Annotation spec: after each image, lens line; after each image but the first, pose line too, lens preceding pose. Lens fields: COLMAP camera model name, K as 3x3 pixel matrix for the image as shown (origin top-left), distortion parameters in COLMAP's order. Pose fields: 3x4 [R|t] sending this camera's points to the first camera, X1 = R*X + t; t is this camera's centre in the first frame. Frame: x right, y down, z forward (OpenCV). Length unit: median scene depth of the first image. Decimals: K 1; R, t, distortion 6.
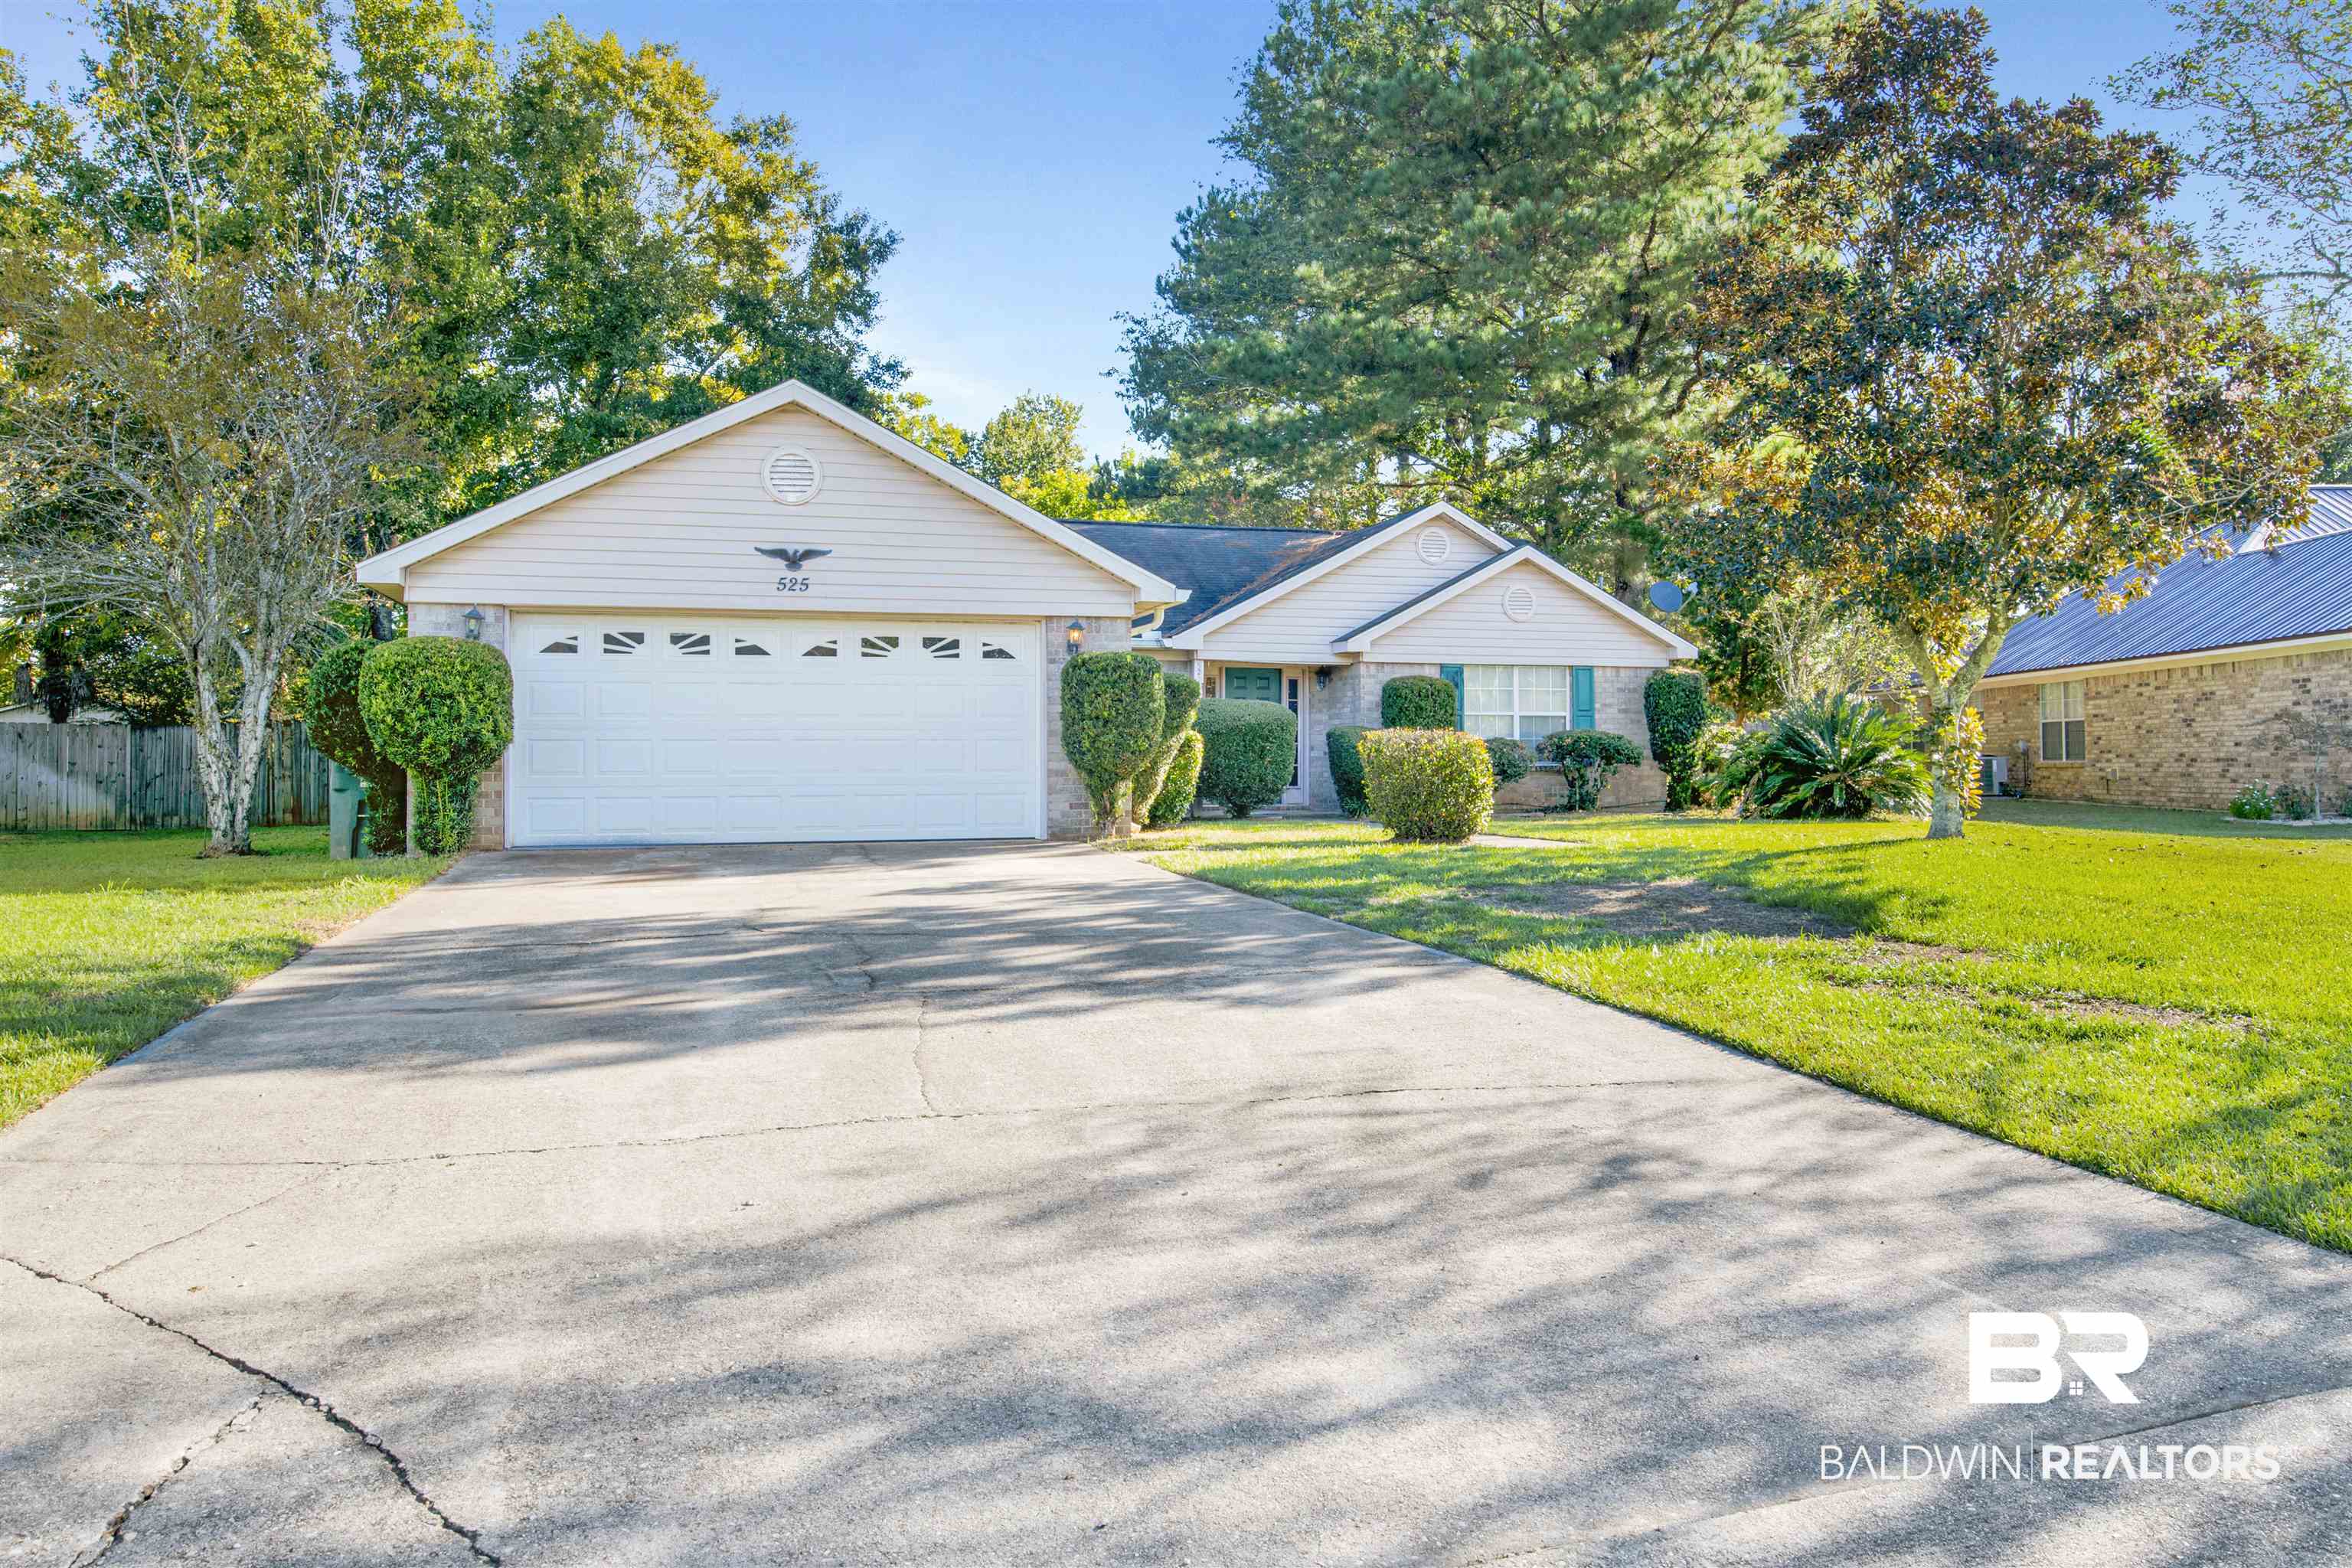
lens RADIAL K [[1636.7, 0, 1176.0], [0, 1636.7, 784.0], [0, 0, 1]] dist [-0.046578, -0.001658]
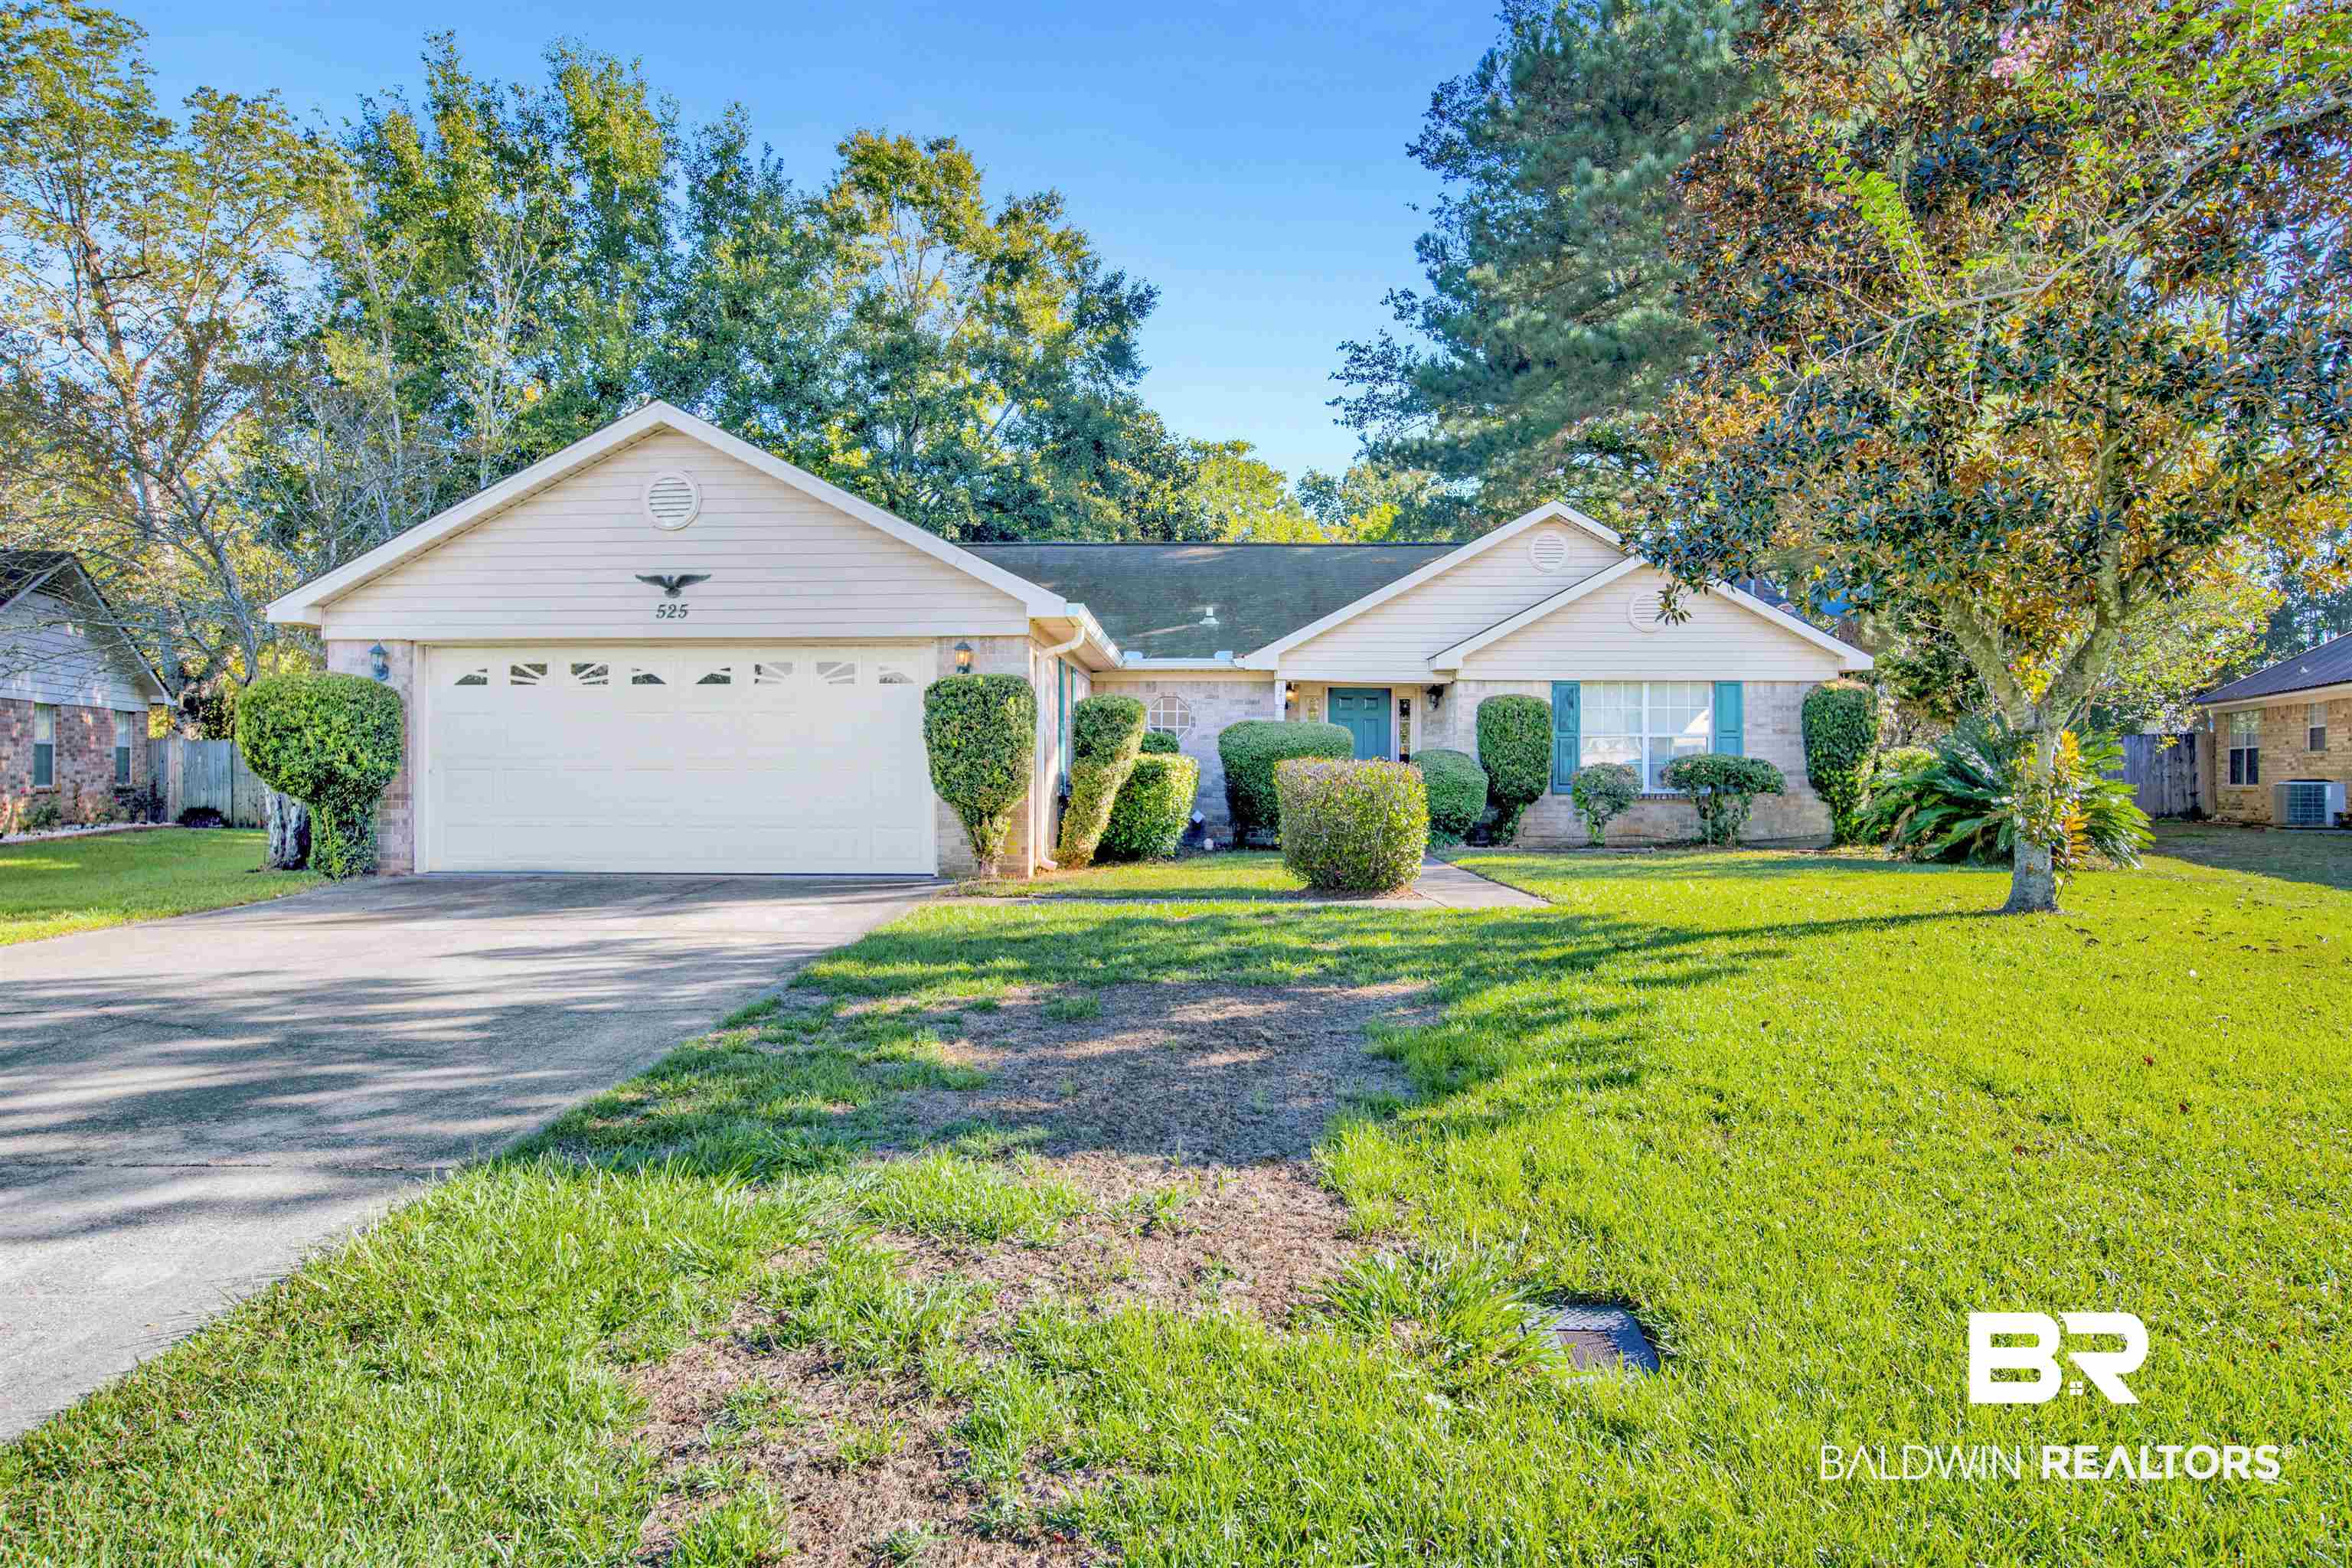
lens RADIAL K [[1404.6, 0, 1176.0], [0, 1404.6, 784.0], [0, 0, 1]] dist [-0.047548, -0.001084]
pose [[0.949088, 0.007150, -0.314928, 0.226786], [-0.008293, 0.999963, -0.002289, -0.013810], [0.314900, 0.004784, 0.949113, 0.215630]]
